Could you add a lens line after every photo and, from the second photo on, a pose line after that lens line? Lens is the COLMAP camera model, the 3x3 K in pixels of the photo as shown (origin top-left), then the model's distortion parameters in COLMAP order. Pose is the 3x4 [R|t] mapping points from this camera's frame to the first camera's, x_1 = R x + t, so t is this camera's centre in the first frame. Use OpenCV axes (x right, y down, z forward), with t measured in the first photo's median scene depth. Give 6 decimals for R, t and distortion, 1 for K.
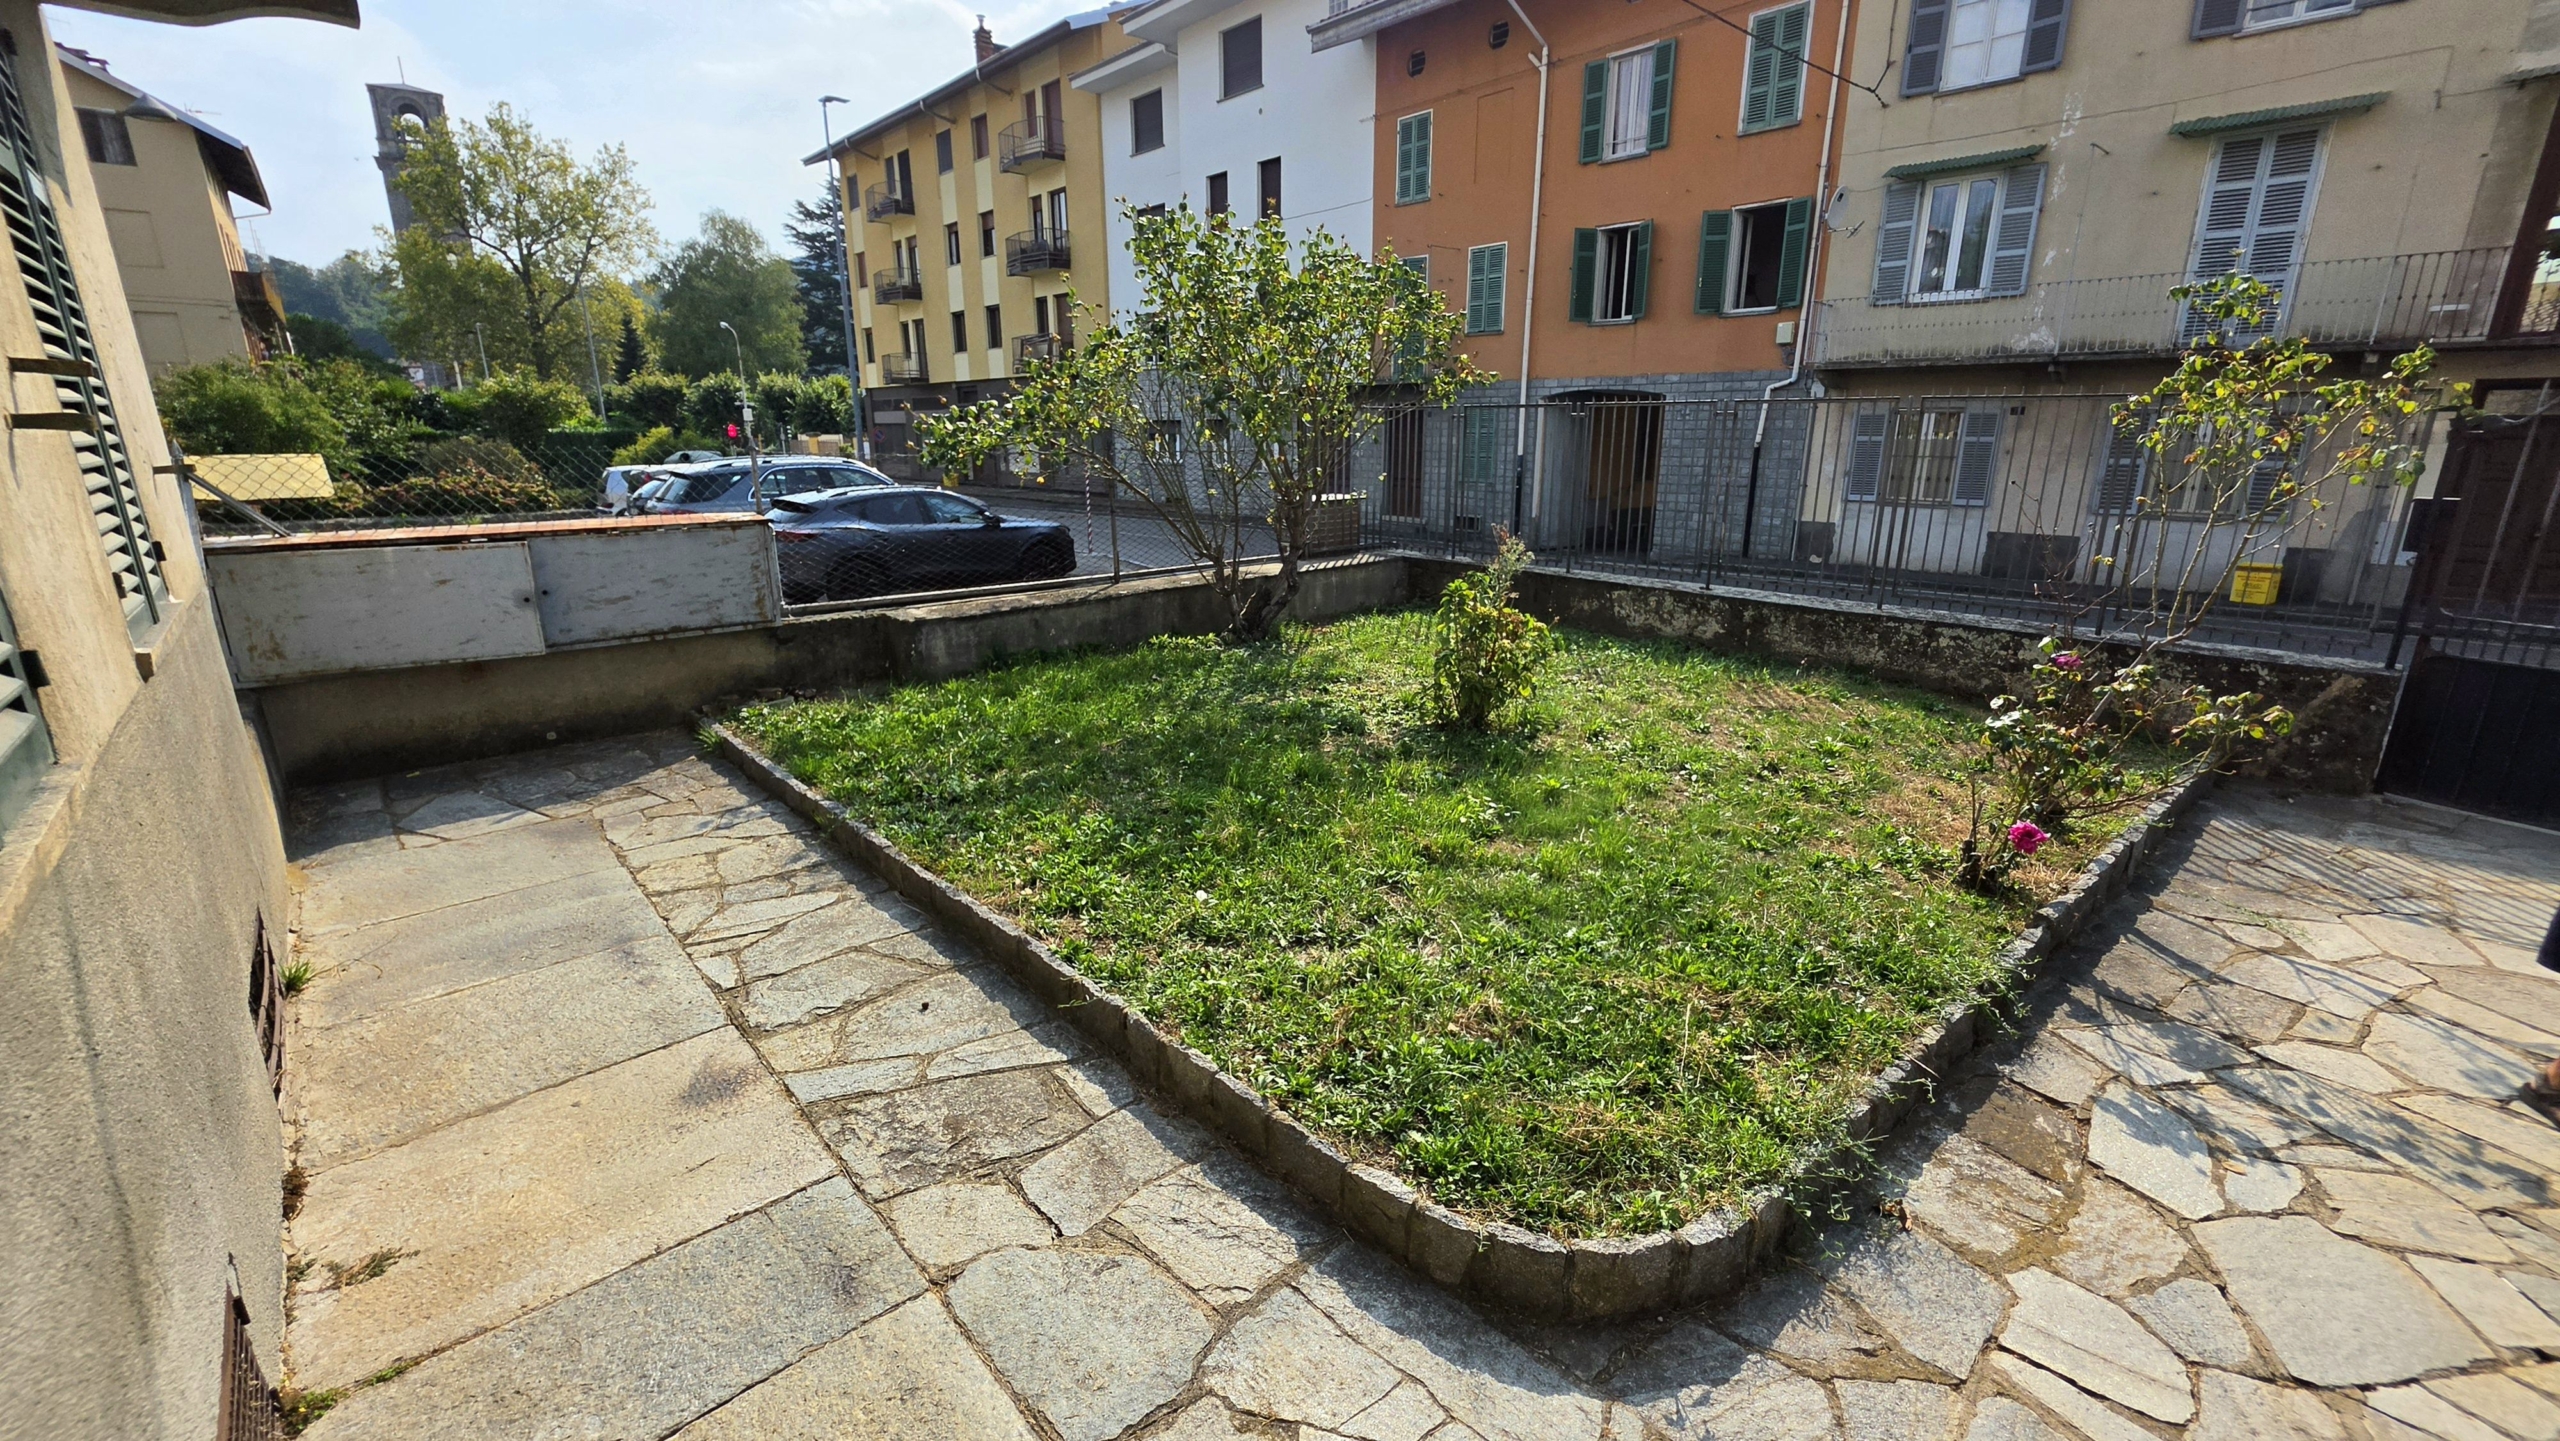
lens RADIAL K [[1031.3, 0, 1299.7], [0, 1031.3, 703.5], [0, 0, 1]] dist [-0.006045, 0.000414]
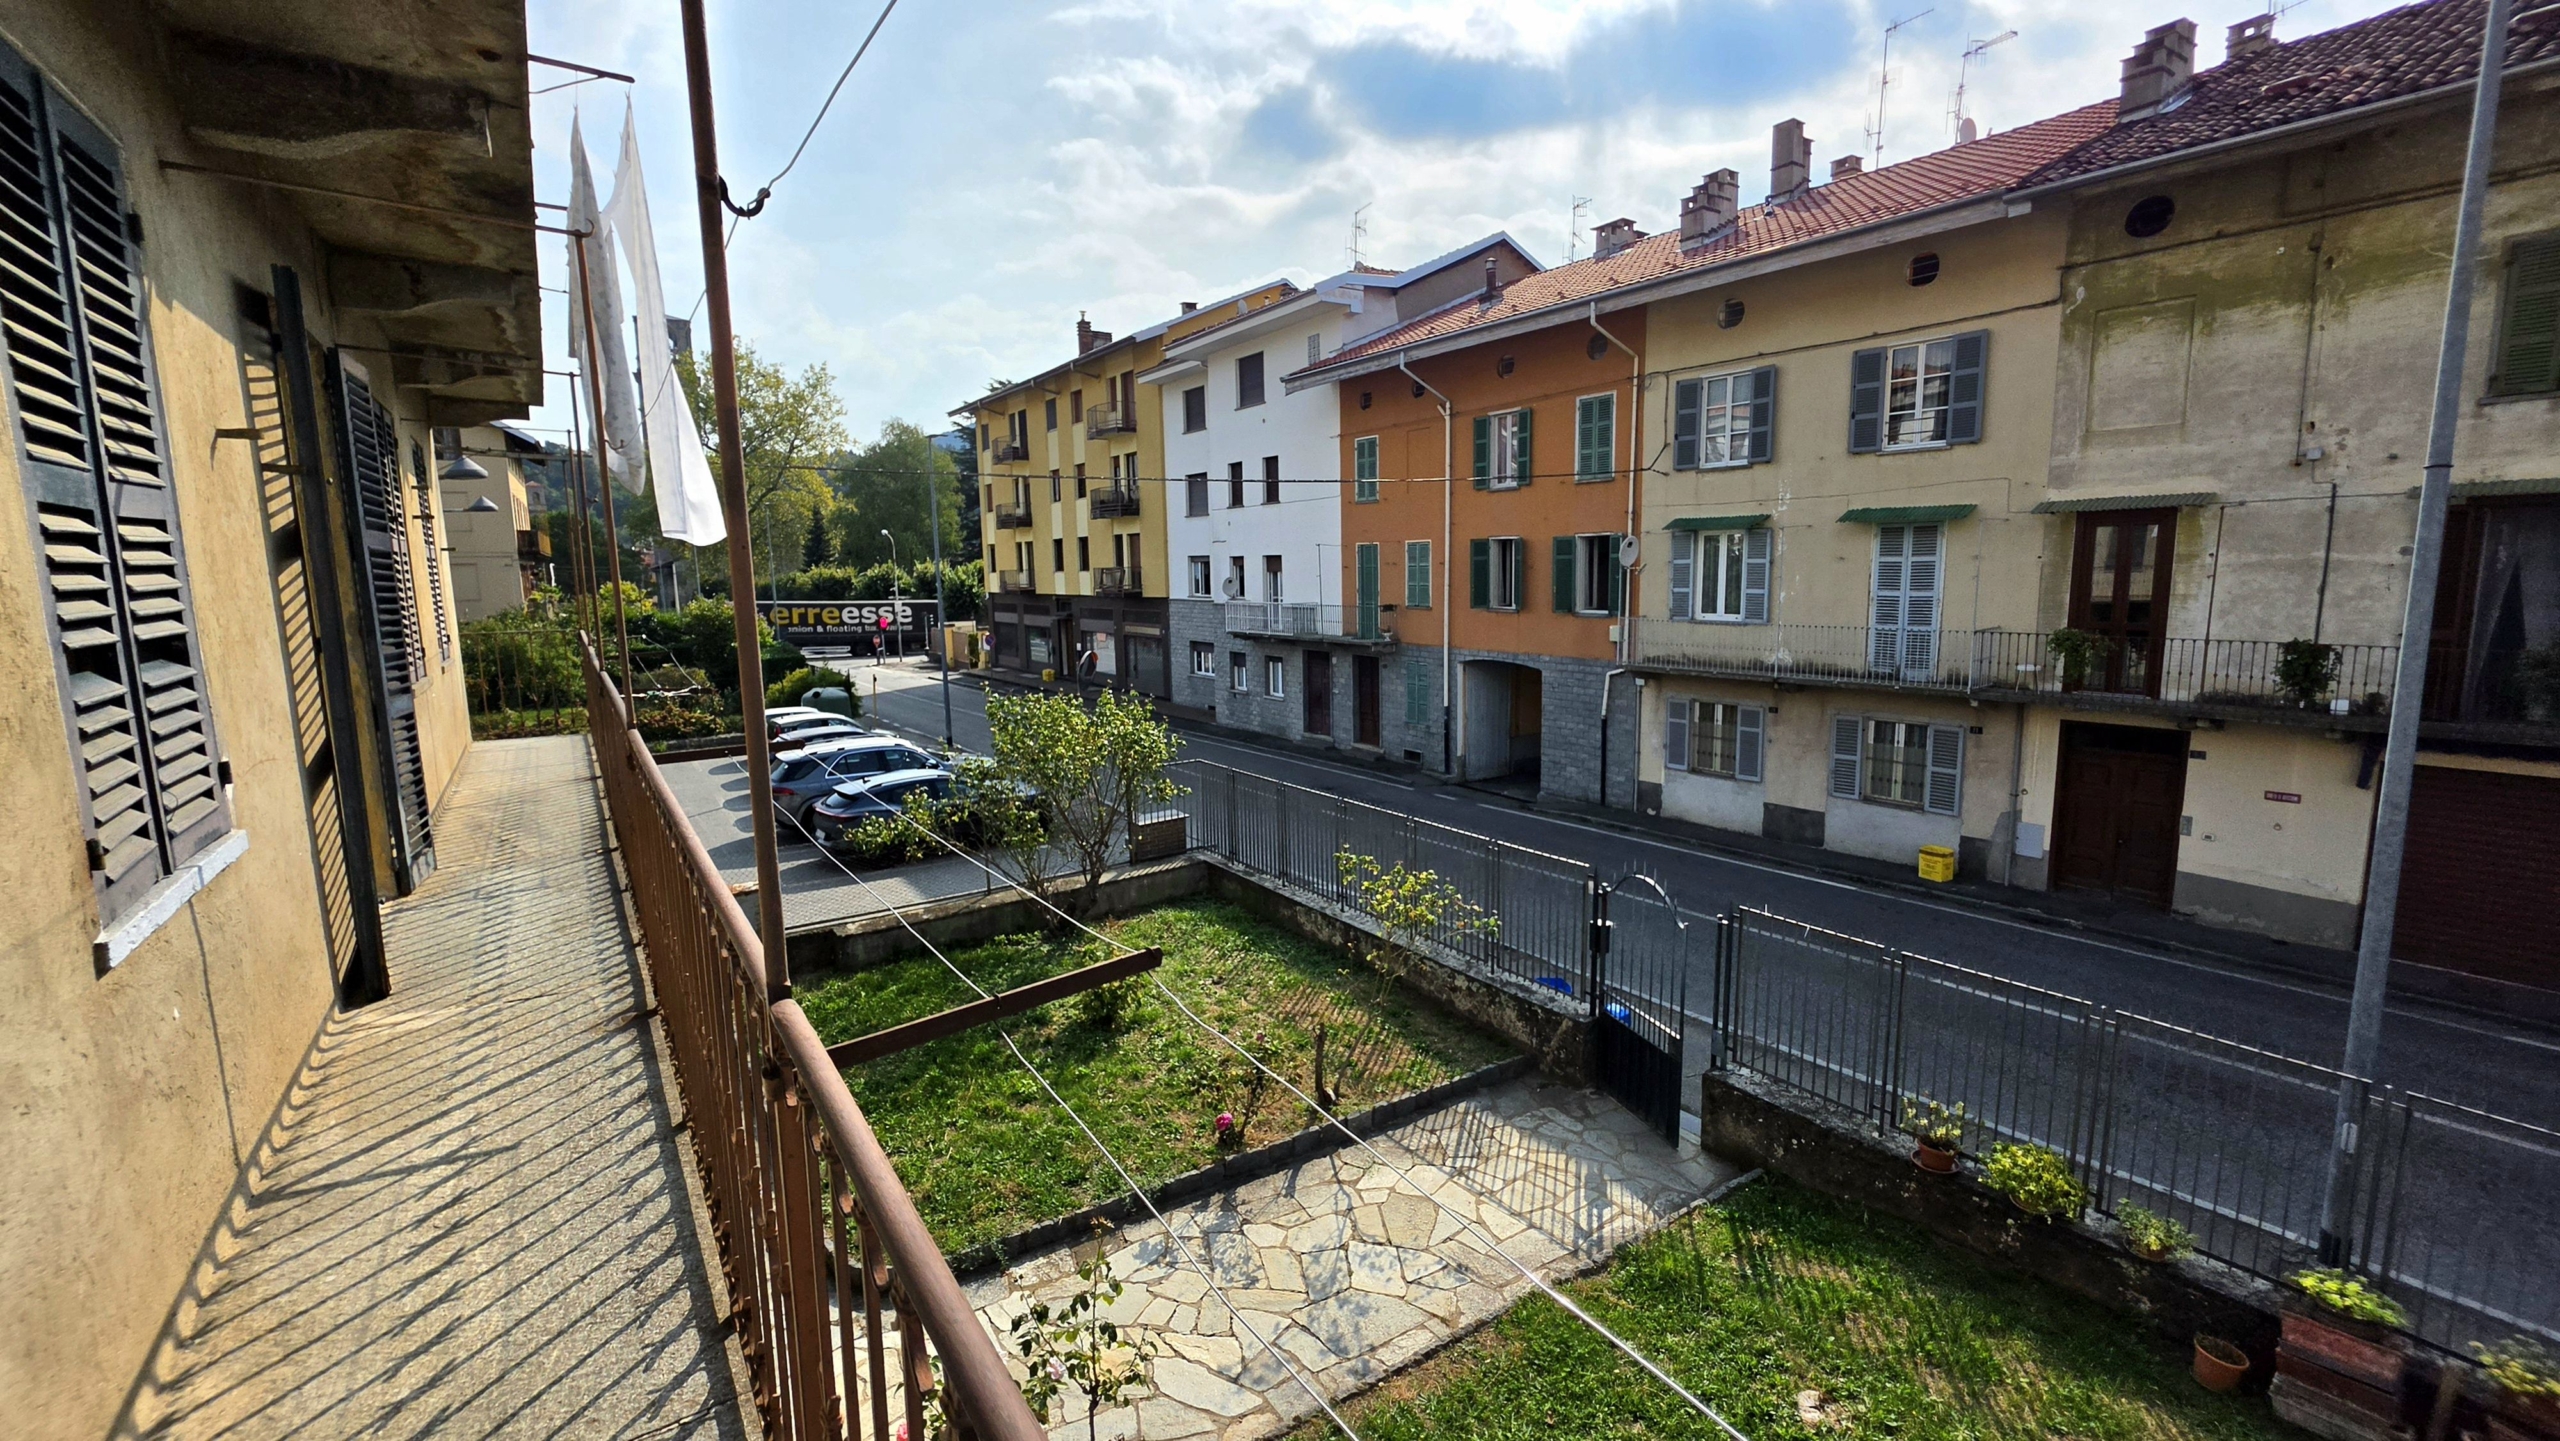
lens RADIAL K [[1031.3, 0, 1302.0], [0, 1031.3, 706.3], [0, 0, 1]] dist [-0.006045, 0.000414]
pose [[0.991500, 0.001538, -0.130099, 0.199243], [-0.018095, 0.991842, -0.126179, -0.082144], [0.128843, 0.127461, 0.983439, -0.217734]]
